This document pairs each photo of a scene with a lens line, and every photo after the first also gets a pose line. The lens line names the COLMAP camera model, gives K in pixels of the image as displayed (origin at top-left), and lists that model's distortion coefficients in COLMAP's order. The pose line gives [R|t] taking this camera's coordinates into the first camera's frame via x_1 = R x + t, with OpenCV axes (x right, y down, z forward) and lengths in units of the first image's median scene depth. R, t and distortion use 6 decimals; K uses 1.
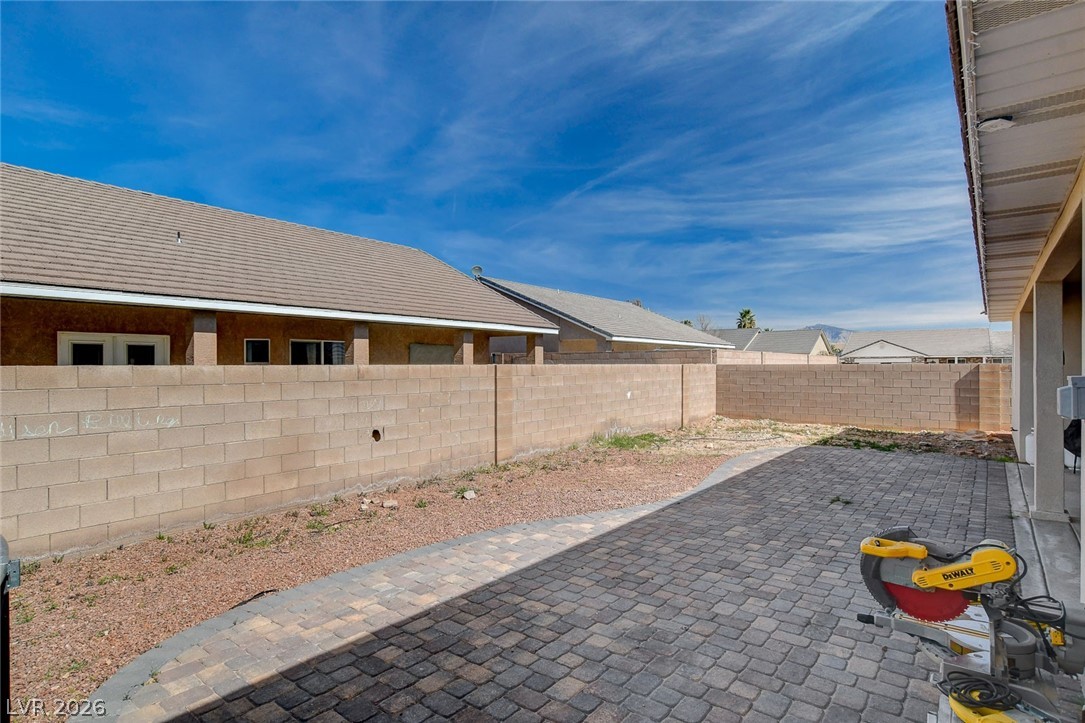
lens RADIAL K [[584.9, 0, 543.5], [0, 584.9, 363.2], [0, 0, 1]] dist [-0.004345, 0.000753]
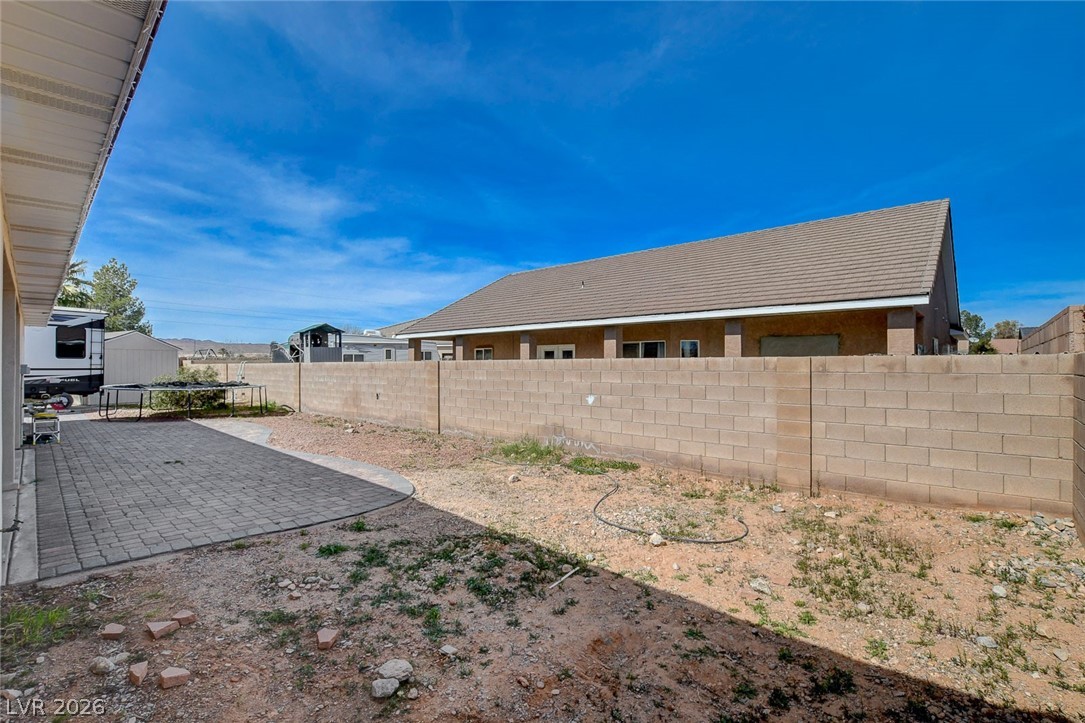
lens RADIAL K [[496.9, 0, 542.6], [0, 496.9, 362.8], [0, 0, 1]] dist [-0.017319, -0.000854]
pose [[-0.081880, 0.004210, -0.996633, 0.782753], [0.004891, 0.999981, 0.003823, 0.003478], [0.996630, -0.004561, -0.081899, 0.984813]]
